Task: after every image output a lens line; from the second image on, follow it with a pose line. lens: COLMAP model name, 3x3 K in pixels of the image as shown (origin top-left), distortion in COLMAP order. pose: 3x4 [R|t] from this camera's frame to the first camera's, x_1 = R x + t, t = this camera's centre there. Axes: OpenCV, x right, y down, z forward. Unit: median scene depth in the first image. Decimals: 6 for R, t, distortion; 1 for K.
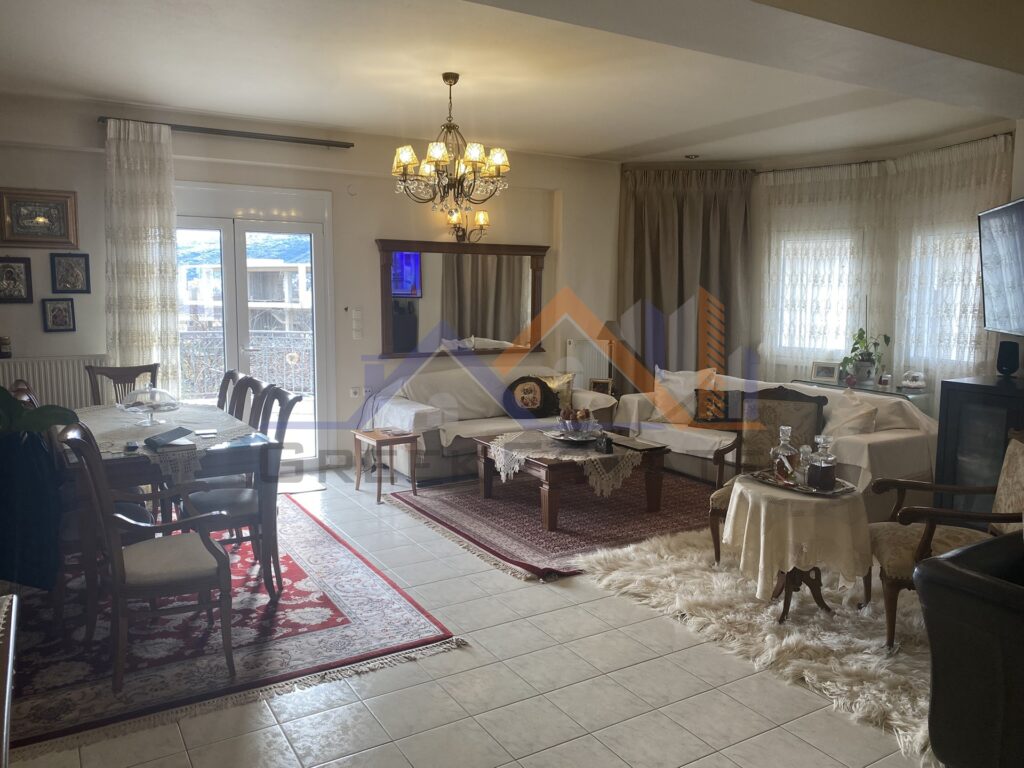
lens RADIAL K [[768.5, 0, 507.7], [0, 768.5, 381.8], [0, 0, 1]] dist [0.021494, -0.027744]
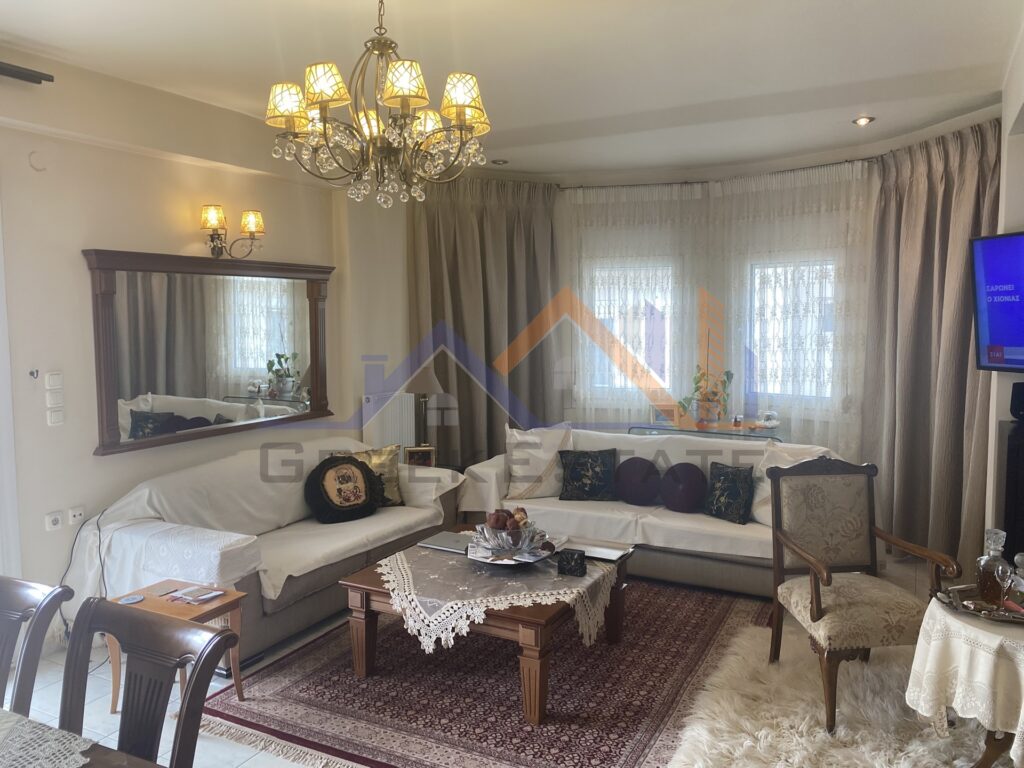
lens RADIAL K [[768.5, 0, 515.9], [0, 768.5, 382.1], [0, 0, 1]] dist [0.021494, -0.027744]
pose [[0.853474, -0.056805, 0.518031, -0.194918], [0.075352, 0.997047, -0.014812, -0.052564], [-0.515660, 0.051677, 0.855234, 0.341897]]
